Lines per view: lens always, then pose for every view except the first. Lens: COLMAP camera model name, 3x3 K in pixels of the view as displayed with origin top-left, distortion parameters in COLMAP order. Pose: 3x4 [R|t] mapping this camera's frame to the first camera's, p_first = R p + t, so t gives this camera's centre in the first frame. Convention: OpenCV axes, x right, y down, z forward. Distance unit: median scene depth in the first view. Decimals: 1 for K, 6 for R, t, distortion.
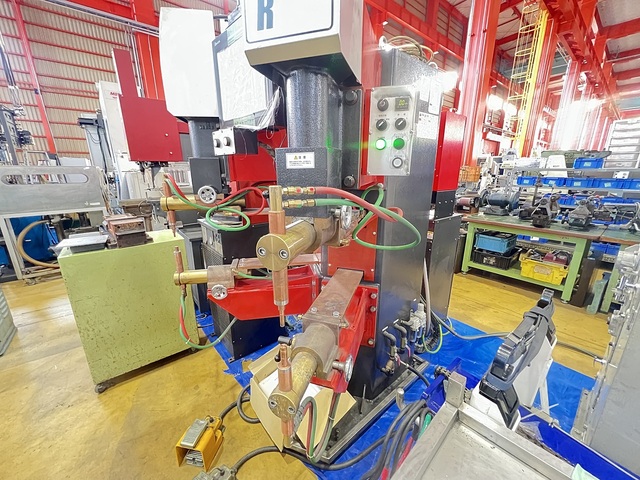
lens RADIAL K [[256.3, 0, 320.0], [0, 256.3, 240.0], [0, 0, 1]] dist [-0.000863, -0.000084]
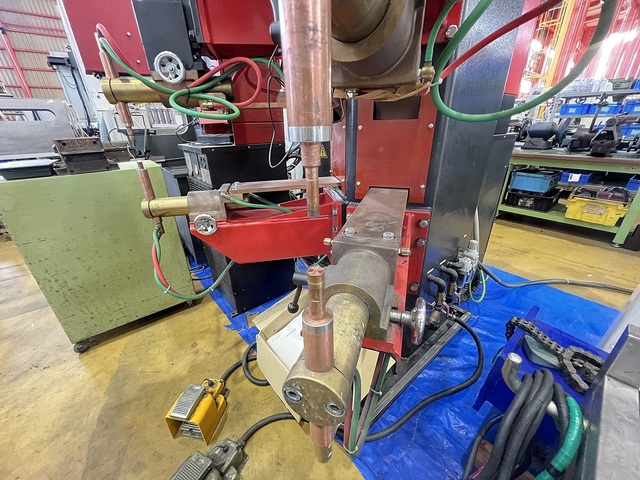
lens RADIAL K [[256.3, 0, 320.0], [0, 256.3, 240.0], [0, 0, 1]] dist [-0.000863, -0.000084]
pose [[0.999700, -0.018854, -0.015616, -0.051516], [0.021040, 0.987792, 0.154352, 0.121734], [0.012515, -0.154635, 0.987892, 0.244388]]
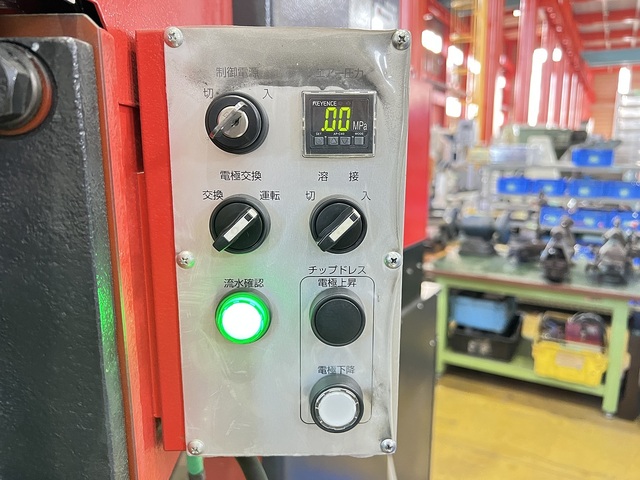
lens RADIAL K [[497.9, 0, 320.0], [0, 497.9, 240.0], [0, 0, 1]] dist [-0.004433, -0.011351]
pose [[0.939675, -0.062437, 0.336323, 0.084206], [0.090460, 0.993556, -0.068294, -0.198161], [-0.329891, 0.094598, 0.939267, 0.314801]]
